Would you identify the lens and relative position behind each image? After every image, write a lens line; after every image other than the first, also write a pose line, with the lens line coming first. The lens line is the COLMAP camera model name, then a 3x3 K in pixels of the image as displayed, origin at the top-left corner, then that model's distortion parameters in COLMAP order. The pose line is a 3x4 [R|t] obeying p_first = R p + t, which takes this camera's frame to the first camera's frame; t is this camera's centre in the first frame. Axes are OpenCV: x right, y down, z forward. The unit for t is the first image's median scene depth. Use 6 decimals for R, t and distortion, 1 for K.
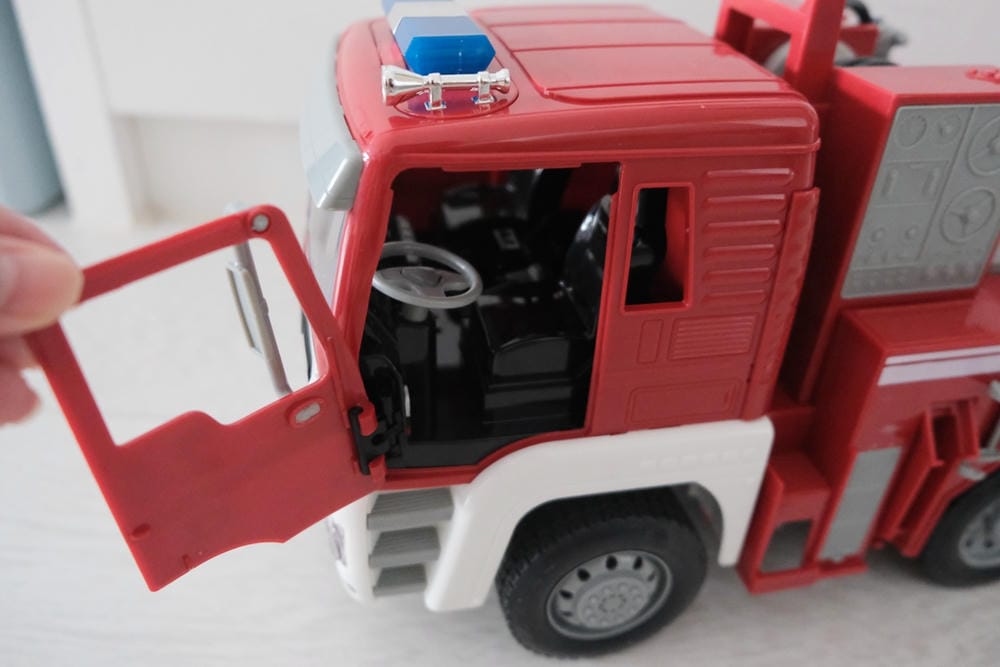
lens RADIAL K [[779.7, 0, 530.6], [0, 779.7, 318.6], [0, 0, 1]] dist [-0.004804, -0.000907]
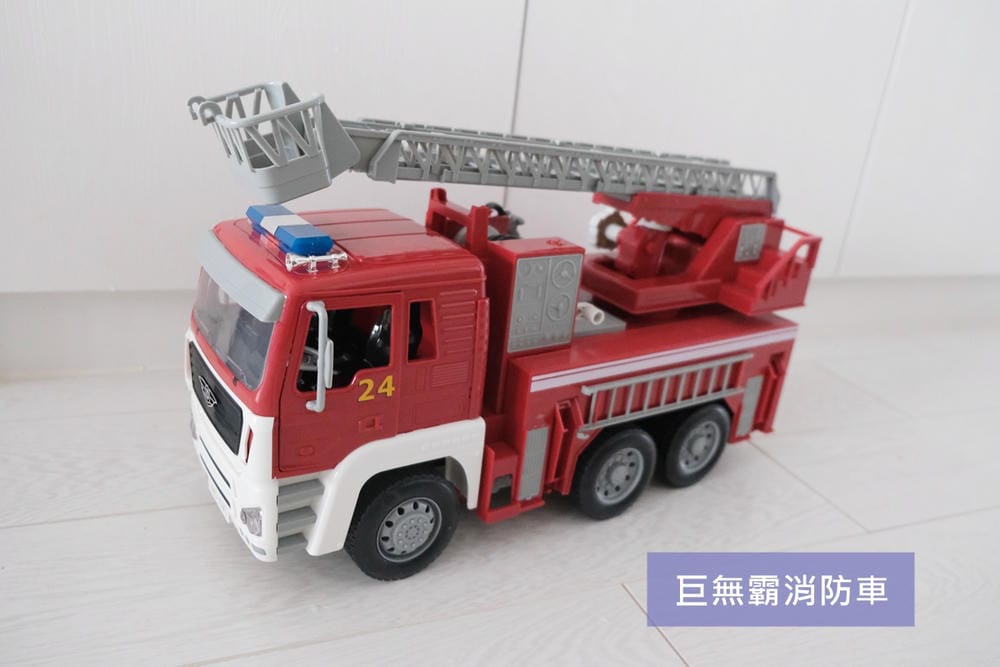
lens RADIAL K [[754.4, 0, 500.0], [0, 754.4, 333.5], [0, 0, 1]] dist [0.001042, -0.002333]
pose [[0.933300, -0.085378, 0.348801, -0.291071], [0.143139, 0.979274, -0.143299, 0.200909], [-0.329337, 0.183668, 0.926177, -0.797823]]
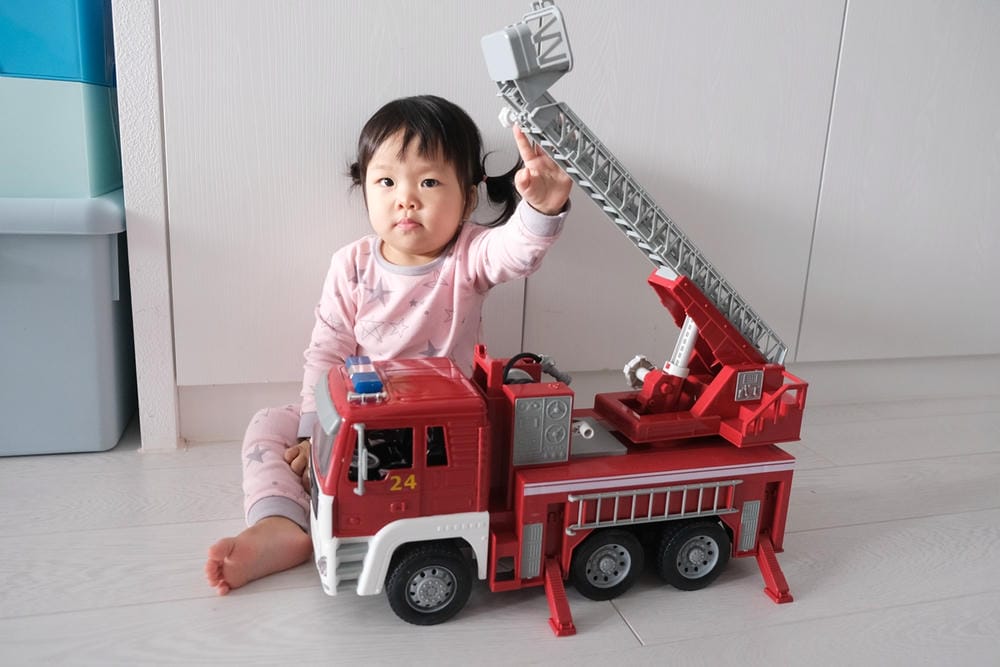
lens RADIAL K [[754.4, 0, 500.0], [0, 754.4, 333.5], [0, 0, 1]] dist [0.001042, -0.002333]
pose [[0.998653, -0.028696, 0.043235, 0.254238], [0.041355, 0.943397, -0.329078, 0.409901], [-0.031344, 0.330422, 0.943313, -1.665154]]
